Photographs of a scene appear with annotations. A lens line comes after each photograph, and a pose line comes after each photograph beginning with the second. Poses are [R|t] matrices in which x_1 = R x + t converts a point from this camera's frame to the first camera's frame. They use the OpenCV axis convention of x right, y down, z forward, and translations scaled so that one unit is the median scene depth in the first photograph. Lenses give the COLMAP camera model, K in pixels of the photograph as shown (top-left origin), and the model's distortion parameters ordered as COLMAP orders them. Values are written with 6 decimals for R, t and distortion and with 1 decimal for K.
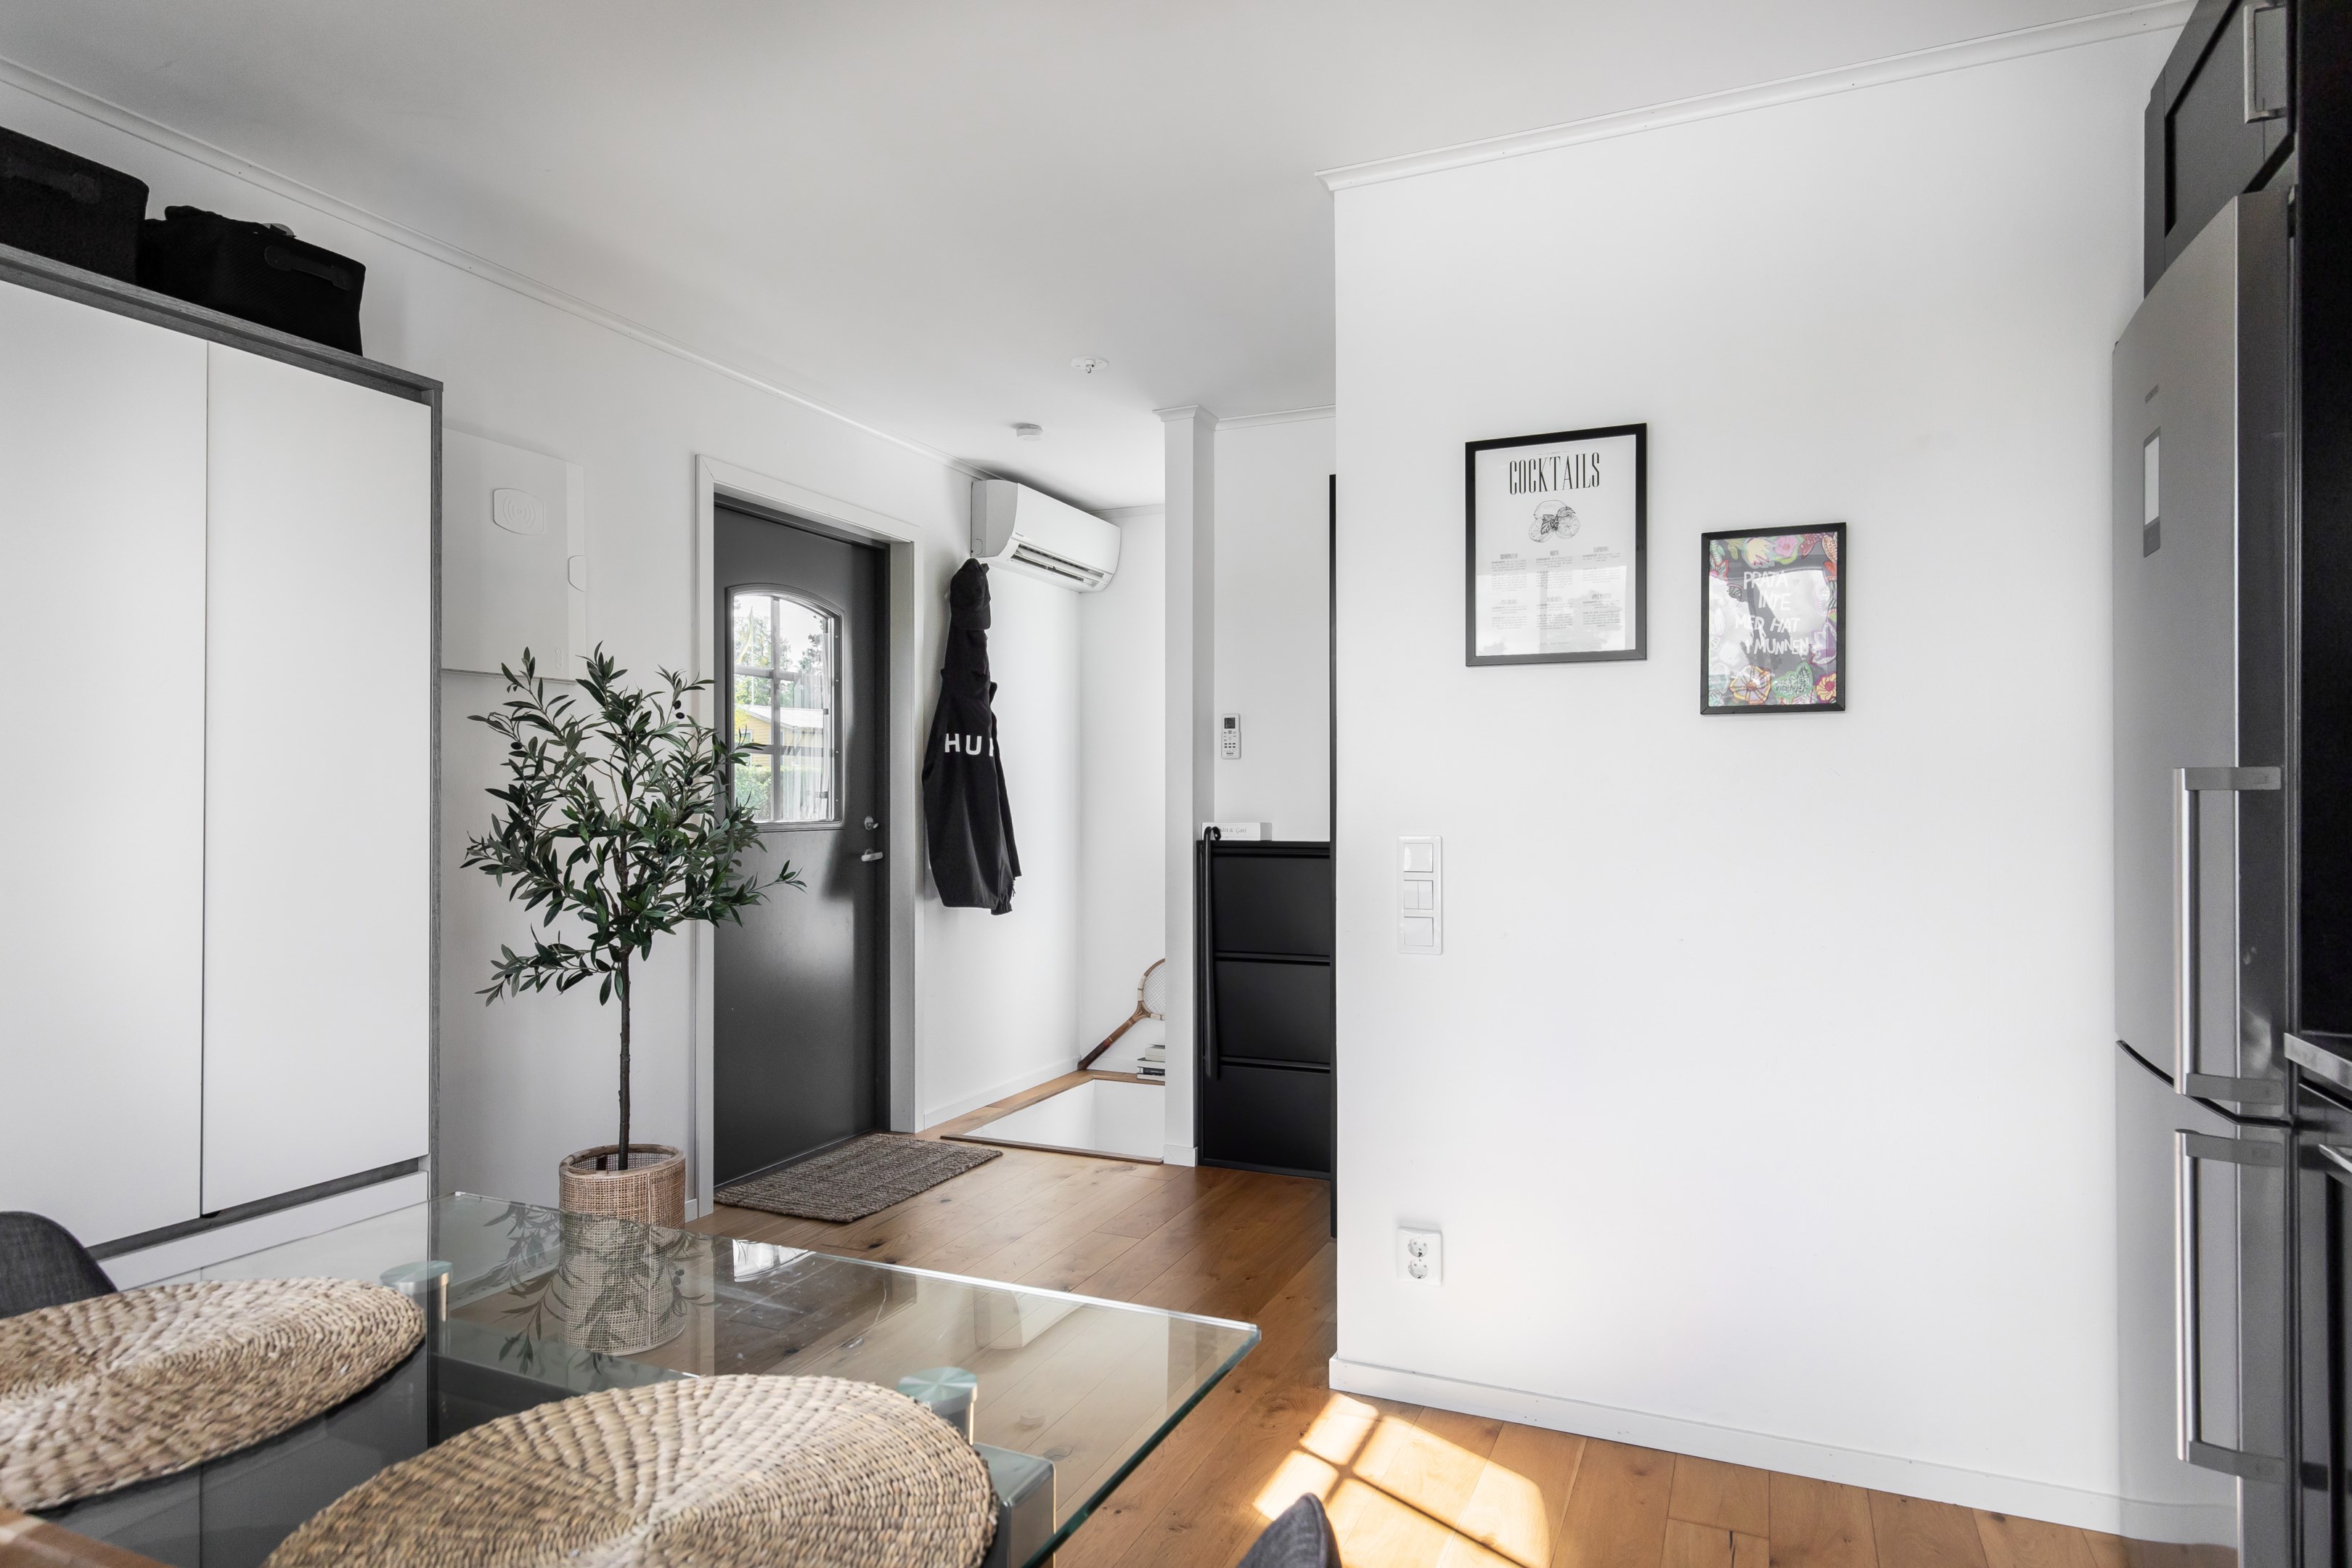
lens RADIAL K [[1348.0, 0, 1240.1], [0, 1348.0, 799.5], [0, 0, 1]] dist [0.000510, -0.000209]
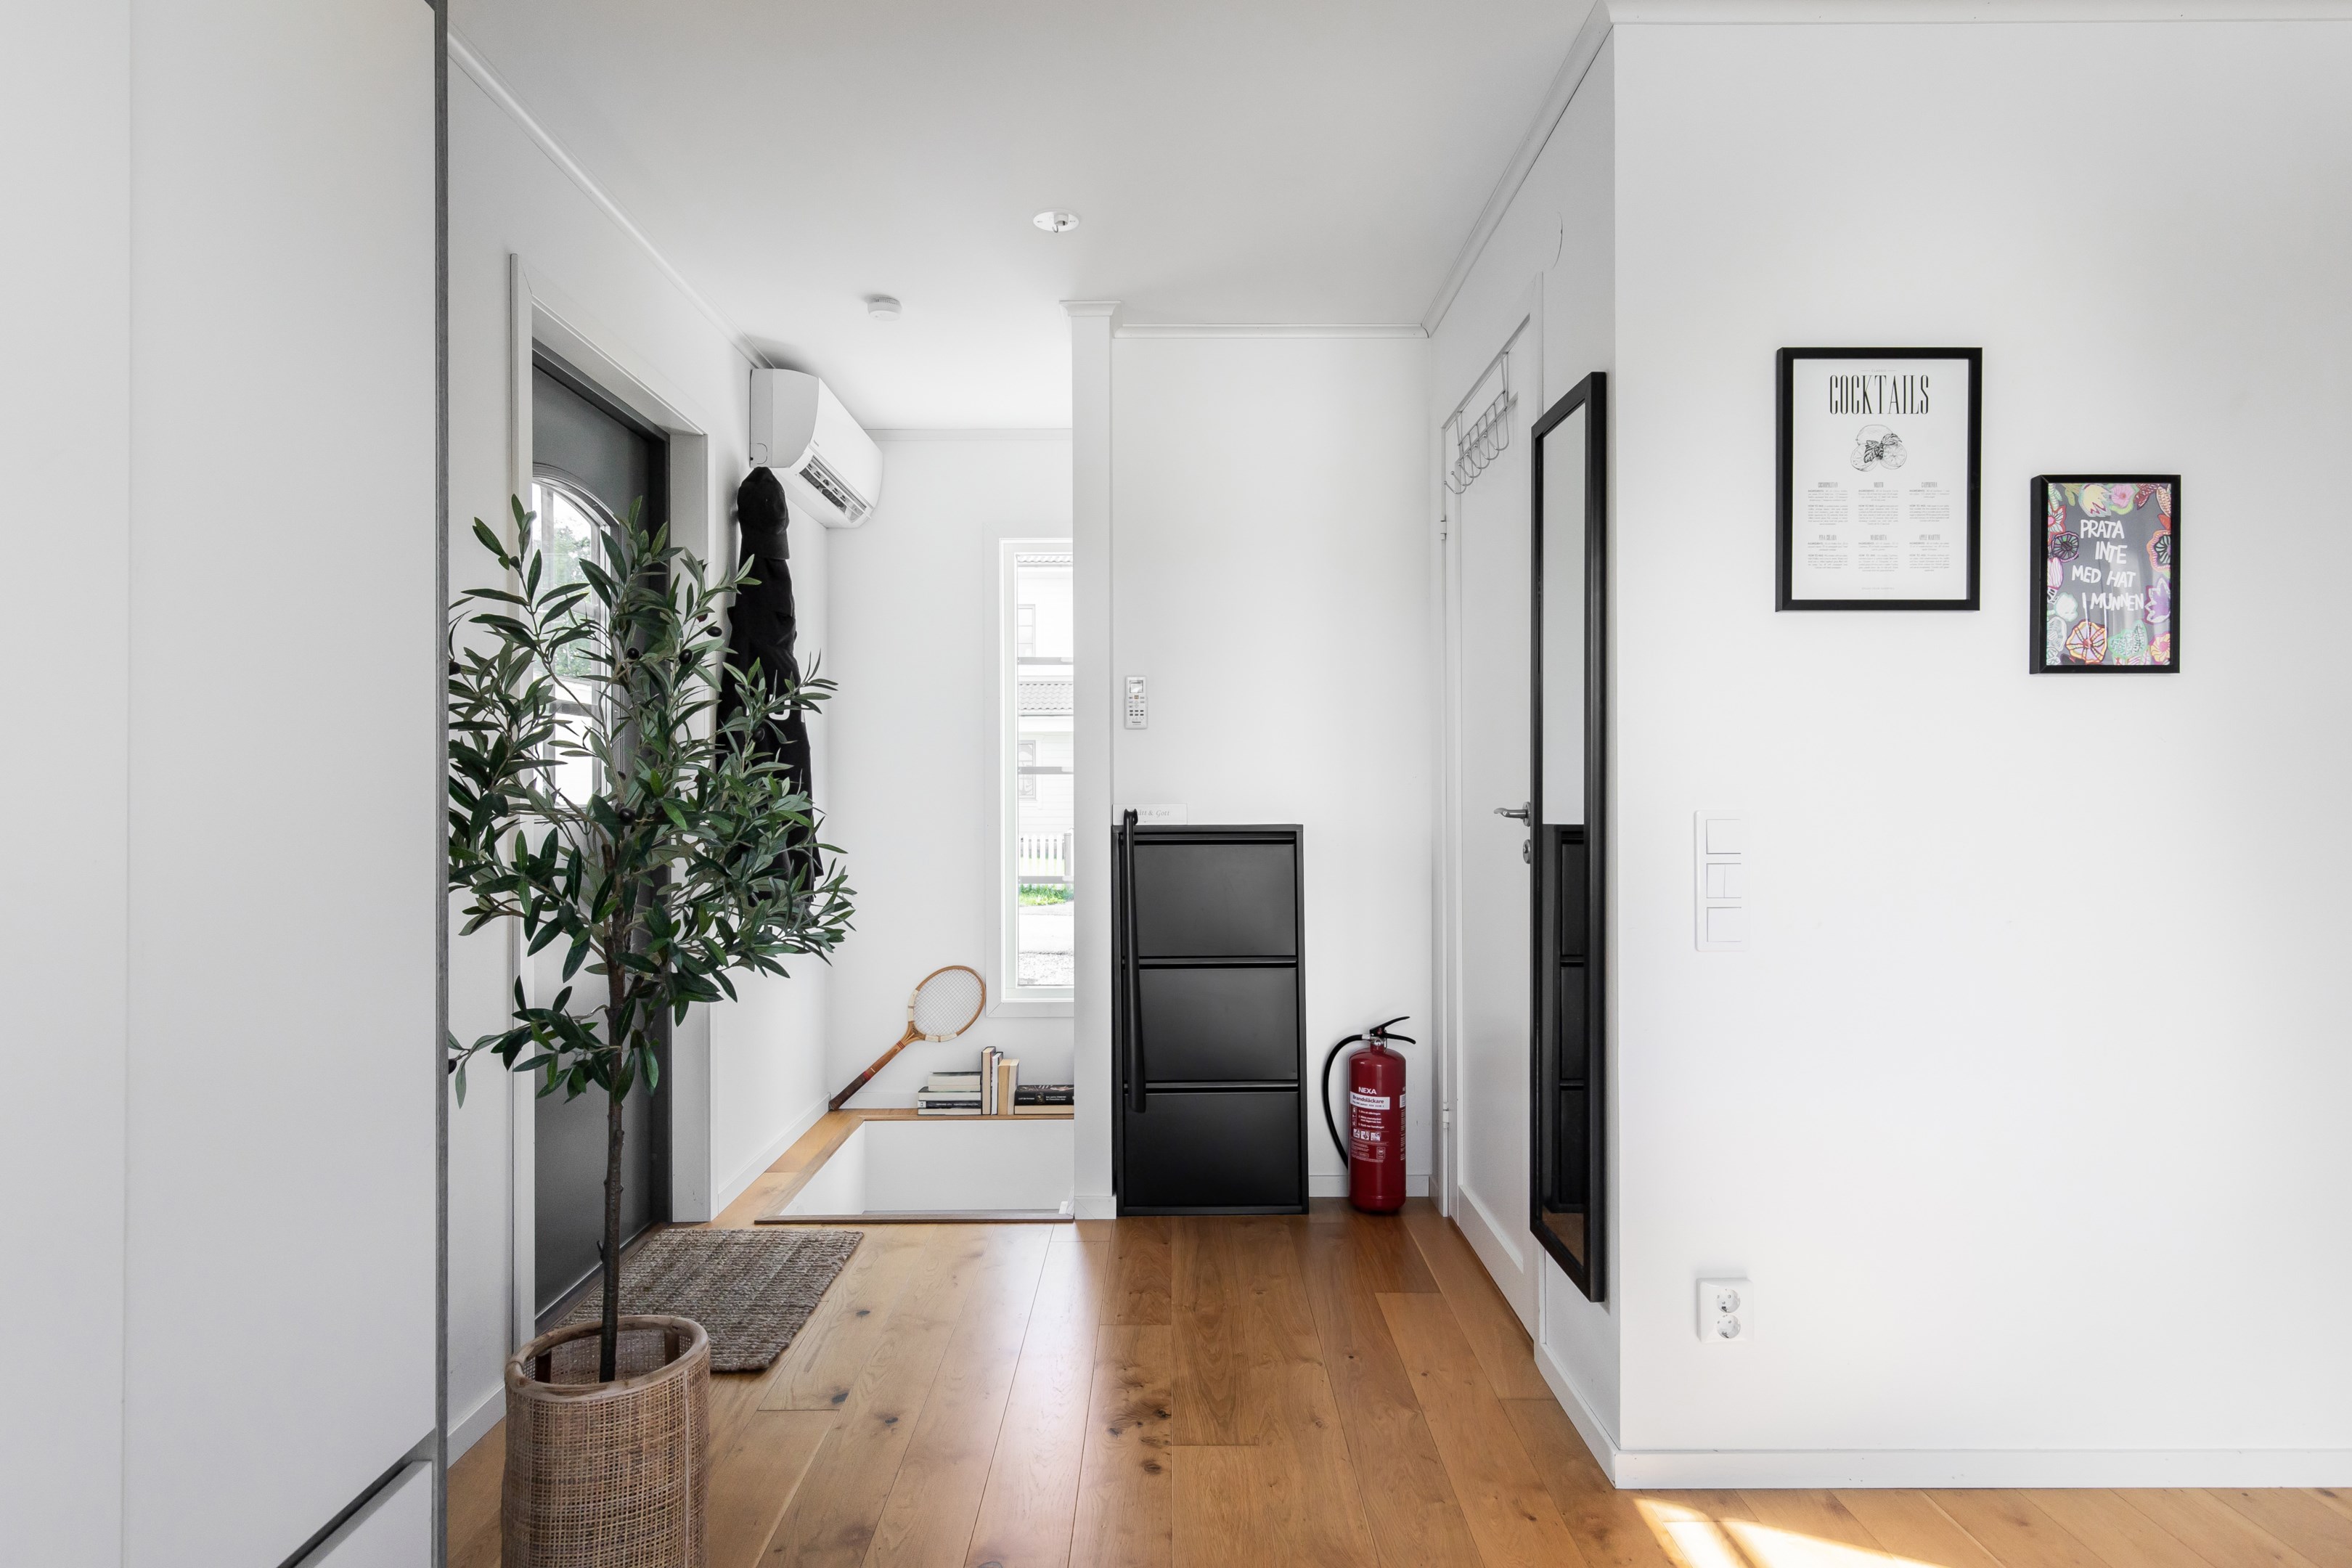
lens RADIAL K [[1310.8, 0, 1176.0], [0, 1310.8, 784.0], [0, 0, 1]] dist [0.003517, -0.001410]
pose [[0.917429, -0.001459, 0.397897, -0.515786], [0.003340, 0.999986, -0.004035, 0.013032], [-0.397885, 0.005031, 0.917421, 0.392854]]
